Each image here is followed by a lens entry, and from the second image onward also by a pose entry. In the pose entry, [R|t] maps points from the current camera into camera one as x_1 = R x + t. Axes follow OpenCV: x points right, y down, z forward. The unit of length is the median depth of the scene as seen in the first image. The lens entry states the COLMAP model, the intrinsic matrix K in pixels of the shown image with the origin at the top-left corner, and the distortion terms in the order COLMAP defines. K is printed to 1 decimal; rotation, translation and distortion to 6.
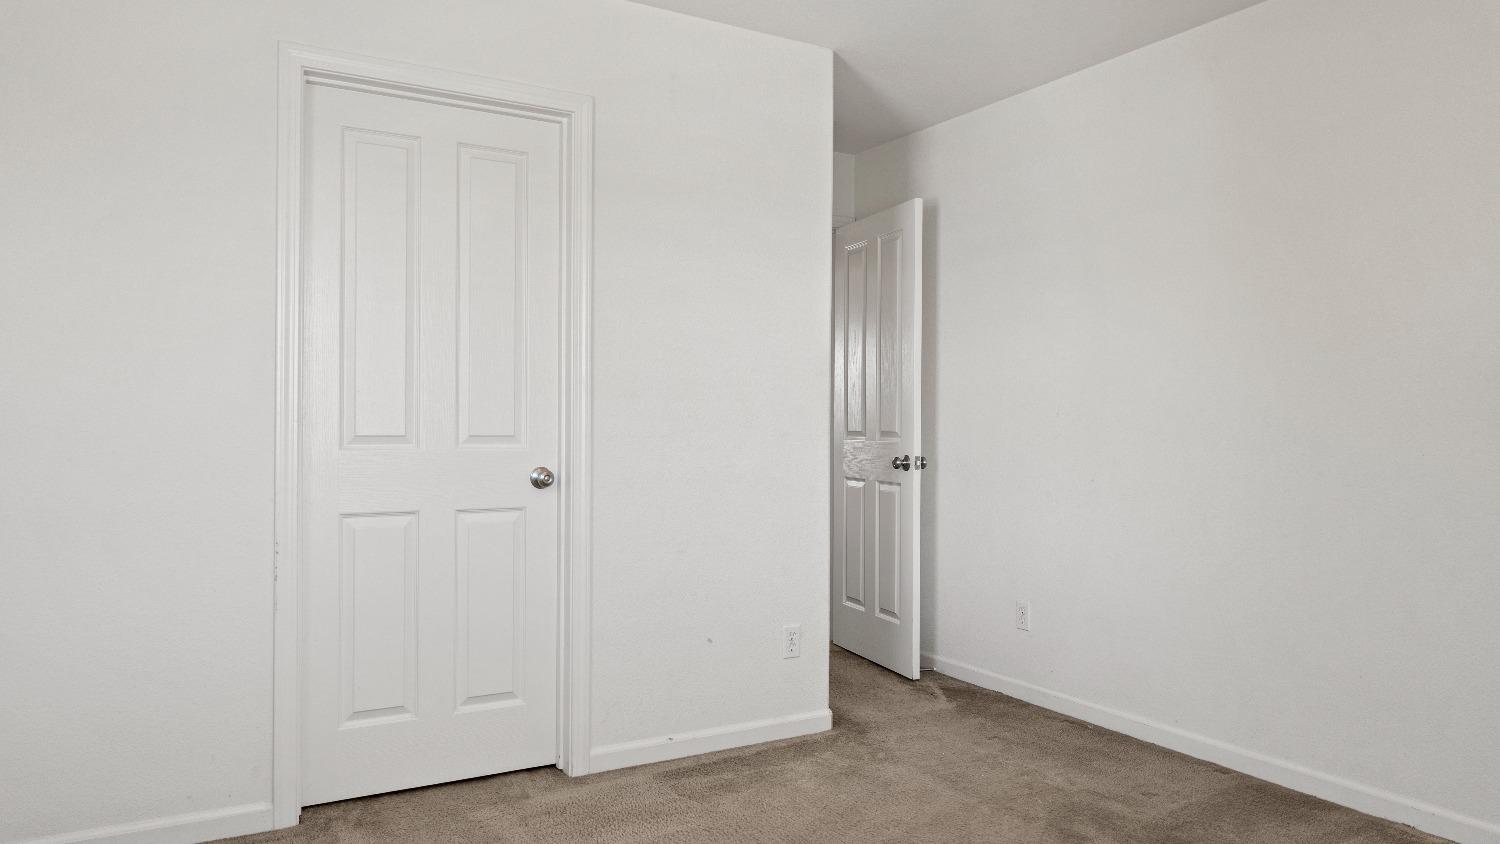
lens RADIAL K [[1037.8, 0, 748.6], [0, 1037.8, 426.3], [0, 0, 1]] dist [0.007122, -0.003640]
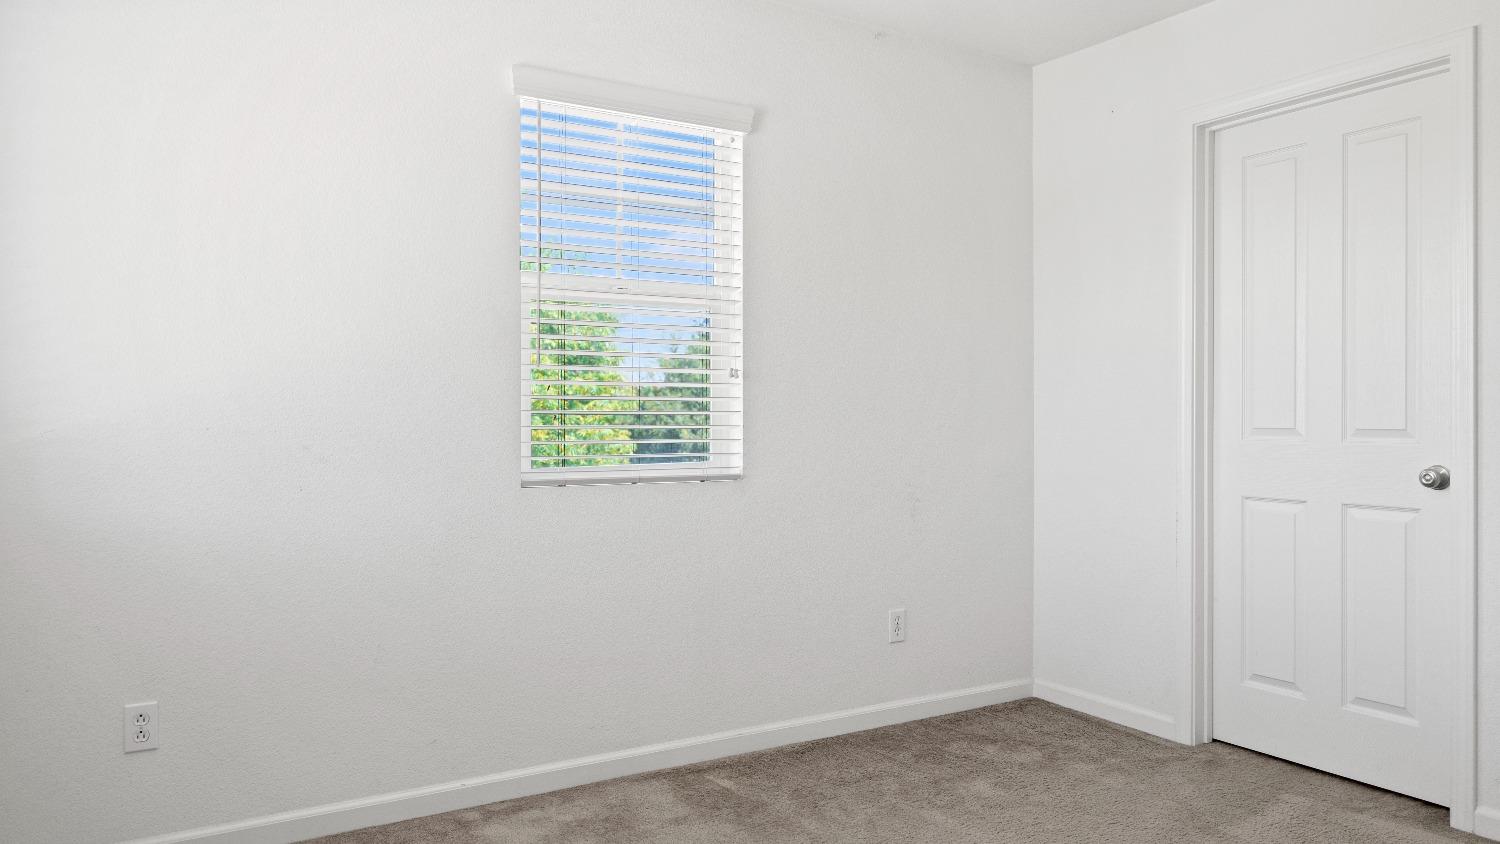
lens RADIAL K [[1037.8, 0, 746.5], [0, 1037.8, 419.1], [0, 0, 1]] dist [0.007122, -0.003640]
pose [[0.006213, -0.001991, -0.999979, 0.730041], [0.000368, 0.999998, -0.001988, 0.001321], [0.999981, -0.000355, 0.006213, 0.435173]]
